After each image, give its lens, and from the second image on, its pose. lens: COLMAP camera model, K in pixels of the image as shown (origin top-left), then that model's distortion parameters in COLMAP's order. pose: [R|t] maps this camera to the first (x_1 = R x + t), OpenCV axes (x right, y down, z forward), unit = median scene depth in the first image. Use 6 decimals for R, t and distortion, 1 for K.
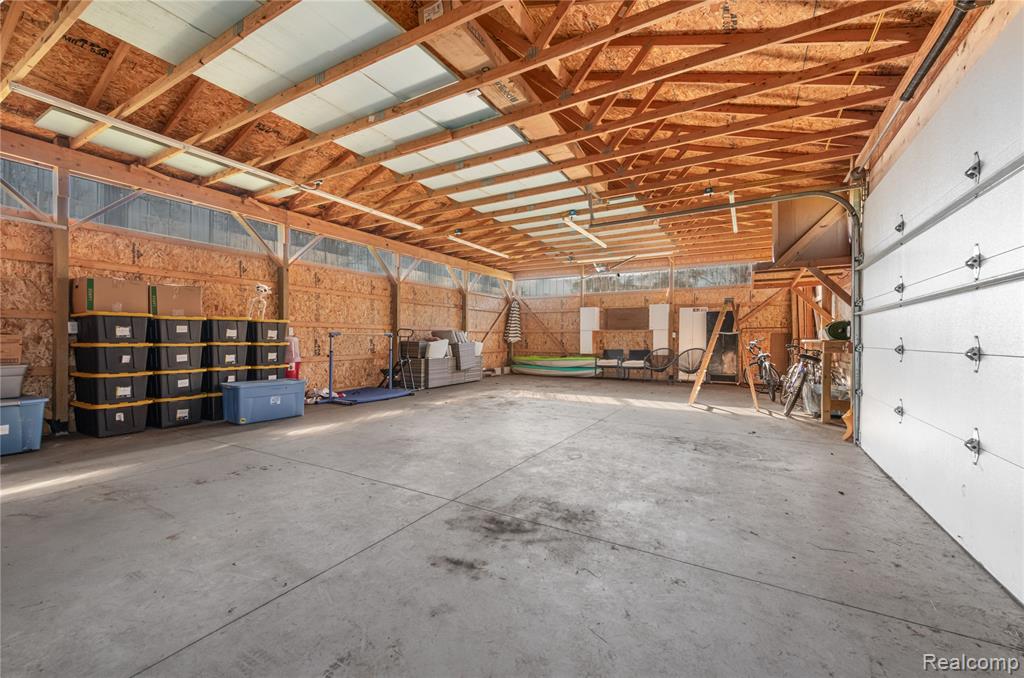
lens RADIAL K [[410.0, 0, 516.3], [0, 410.0, 325.5], [0, 0, 1]] dist [0.000998, 0.000055]
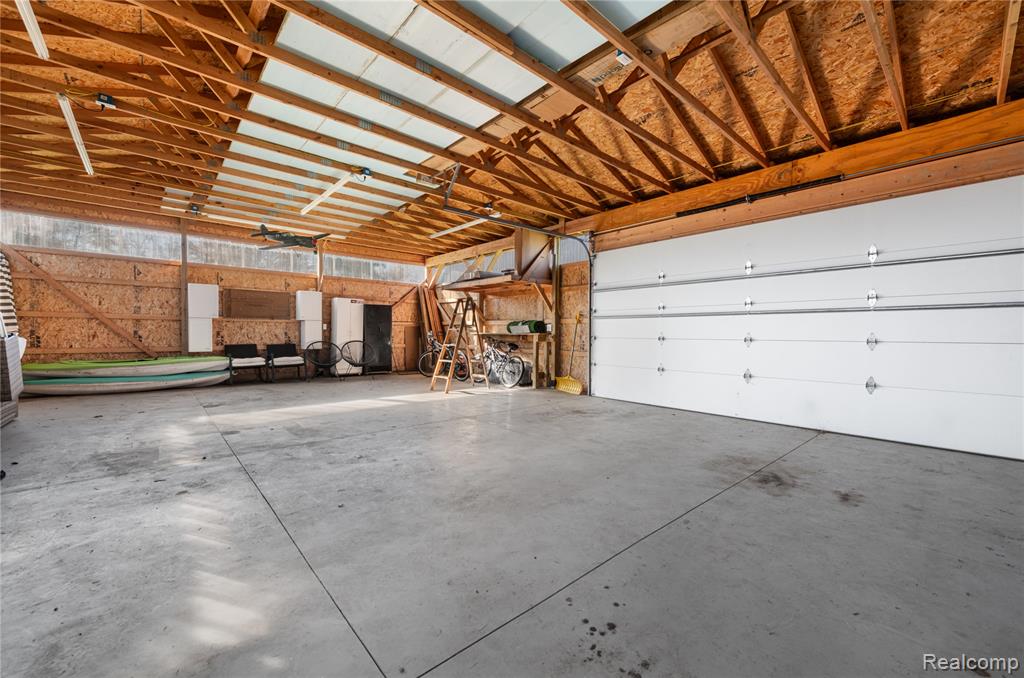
lens RADIAL K [[406.9, 0, 513.4], [0, 406.9, 332.7], [0, 0, 1]] dist [0.001496, 0.000043]
pose [[0.324621, -0.001269, 0.945843, -0.896281], [-0.036993, 0.999217, 0.014037, 0.022318], [-0.945120, -0.039547, 0.324320, 0.813671]]
